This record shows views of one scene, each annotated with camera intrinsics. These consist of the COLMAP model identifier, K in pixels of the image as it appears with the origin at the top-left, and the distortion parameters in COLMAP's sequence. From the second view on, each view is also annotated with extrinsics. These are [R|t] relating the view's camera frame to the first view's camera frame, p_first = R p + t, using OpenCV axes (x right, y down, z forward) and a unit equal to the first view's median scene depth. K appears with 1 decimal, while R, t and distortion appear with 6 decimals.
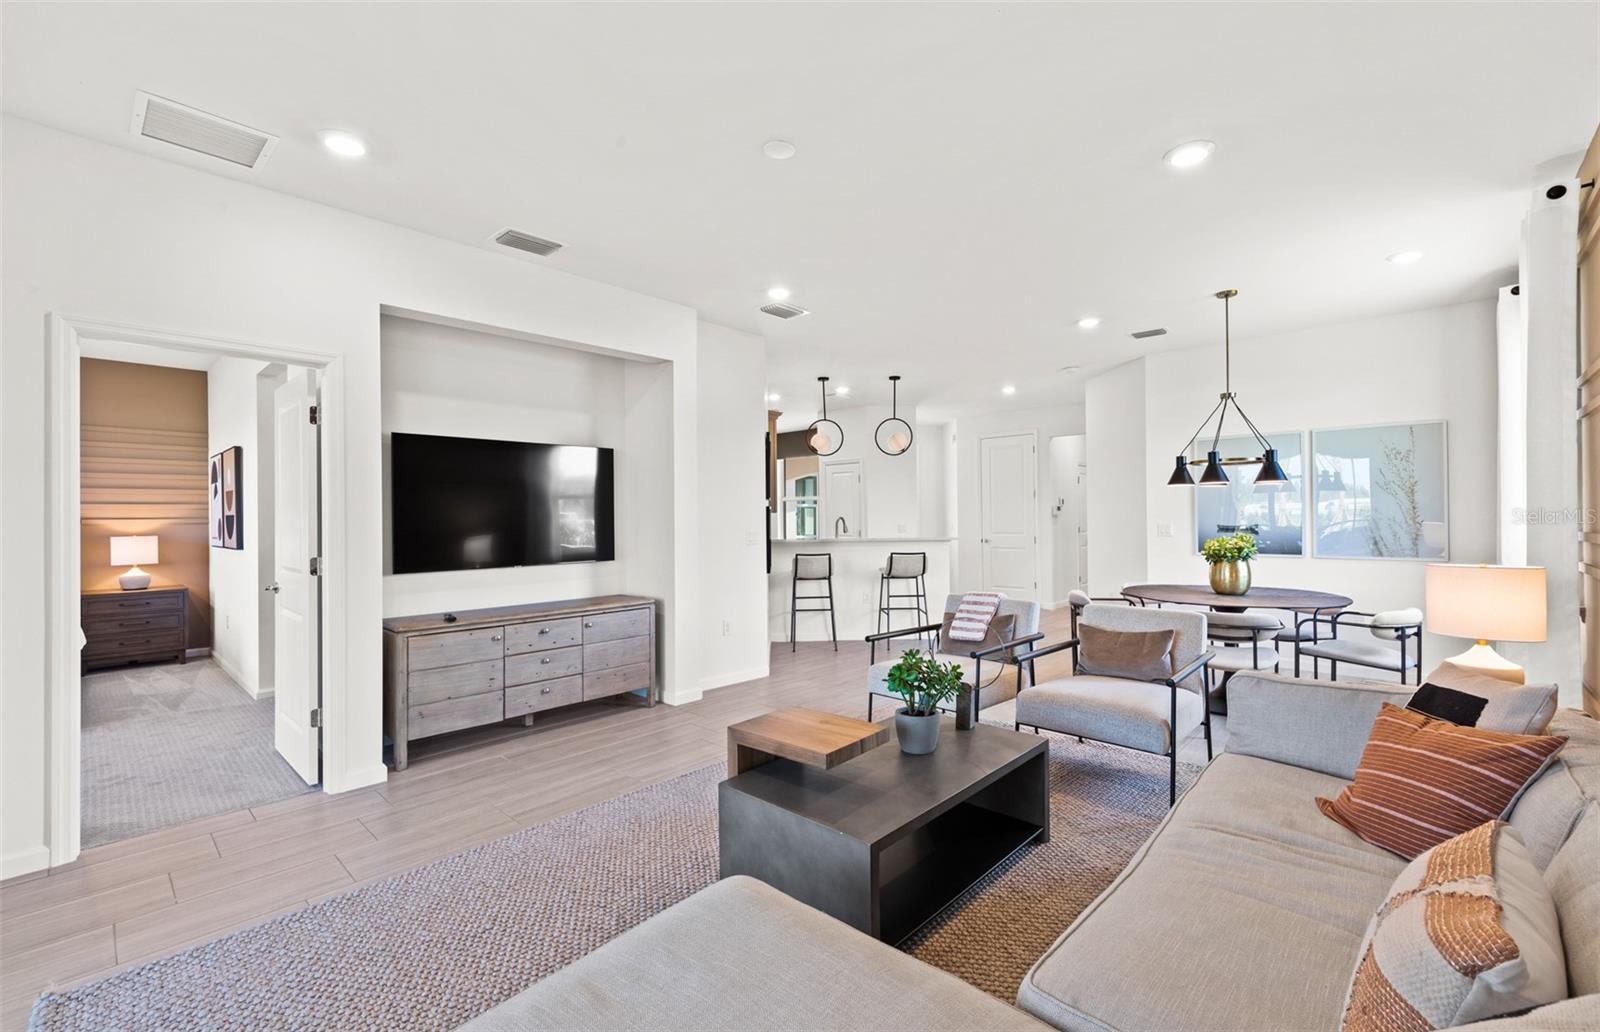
lens RADIAL K [[681.2, 0, 800.0], [0, 681.2, 516.0], [0, 0, 1]] dist [0.001753, 0.000181]
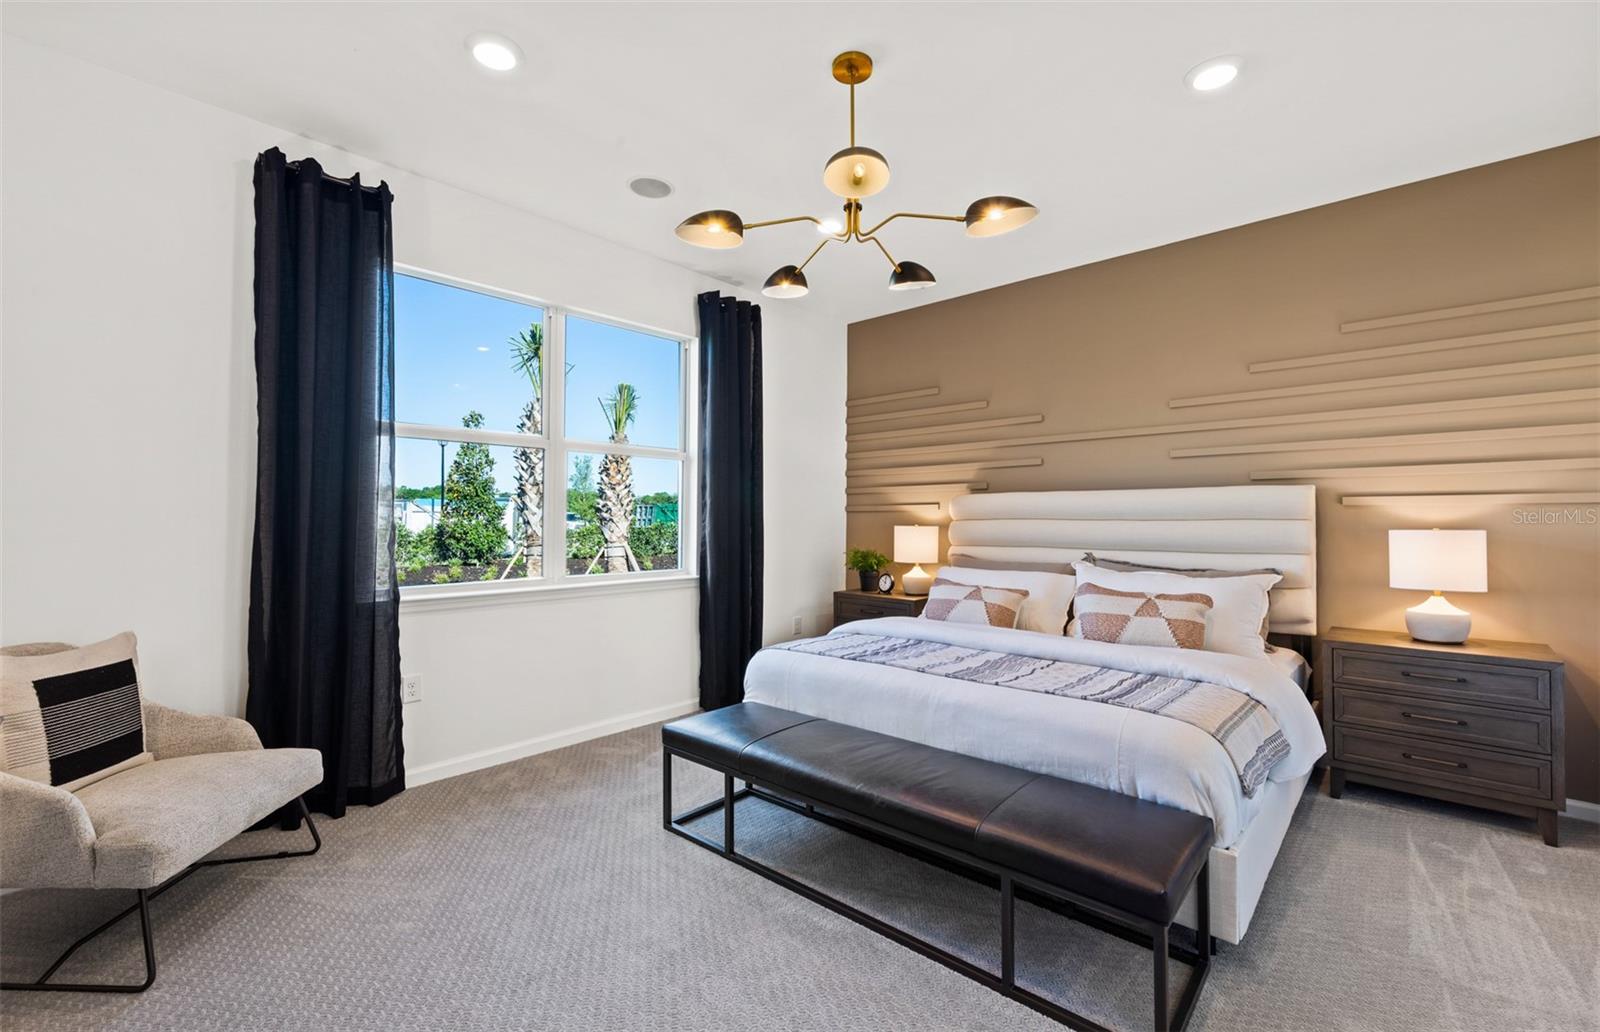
lens RADIAL K [[681.2, 0, 800.0], [0, 681.2, 516.0], [0, 0, 1]] dist [0.001753, 0.000181]
pose [[0.004796, -0.002055, -0.999986, -0.505432], [0.001479, 0.999997, -0.002048, 0.020413], [0.999987, -0.001469, 0.004799, 0.558389]]
